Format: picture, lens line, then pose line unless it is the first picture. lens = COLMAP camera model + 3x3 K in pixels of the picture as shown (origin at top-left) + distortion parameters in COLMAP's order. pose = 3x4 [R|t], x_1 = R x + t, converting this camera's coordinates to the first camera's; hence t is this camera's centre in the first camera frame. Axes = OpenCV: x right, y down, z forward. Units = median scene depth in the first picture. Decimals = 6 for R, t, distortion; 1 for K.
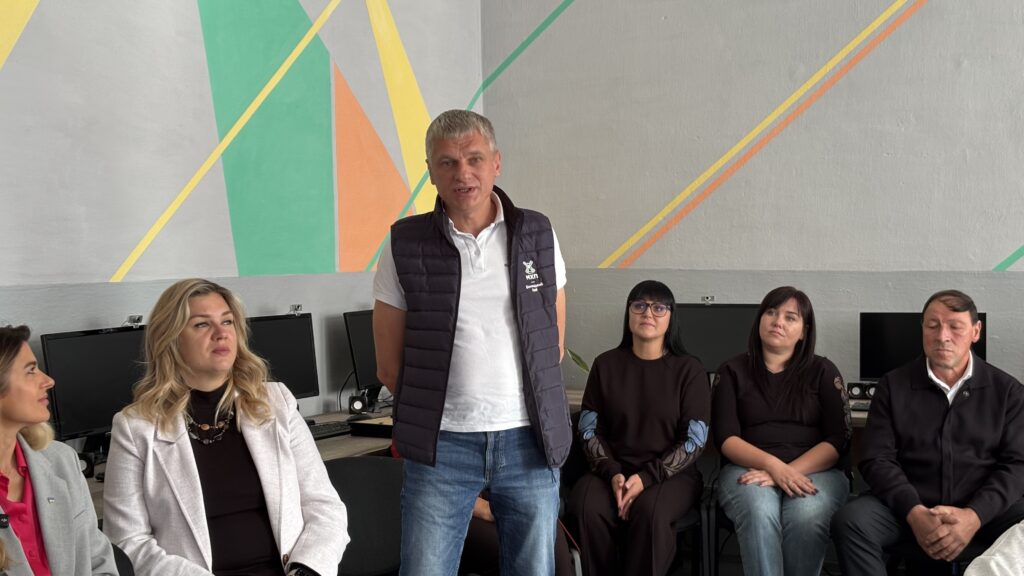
lens RADIAL K [[1565.3, 0, 503.9], [0, 1565.3, 291.8], [0, 0, 1]] dist [0.149297, 0.000000]
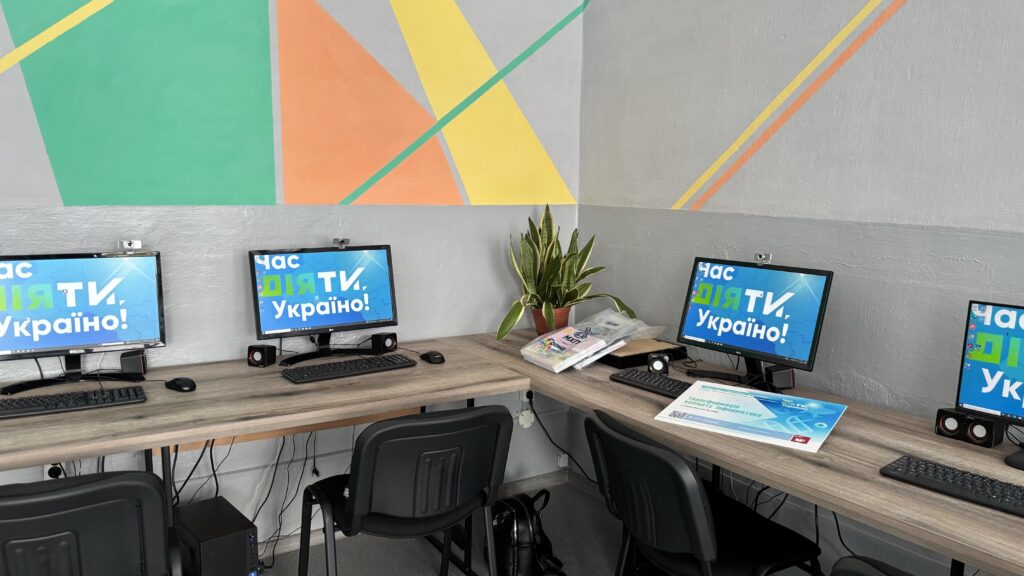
lens RADIAL K [[771.3, 0, 513.4], [0, 771.3, 293.5], [0, 0, 1]] dist [0.043407, -0.051407]
pose [[0.840361, 0.095424, -0.533561, 0.236279], [-0.034732, 0.991838, 0.122681, -0.019833], [0.540913, -0.084565, 0.836817, 0.653222]]
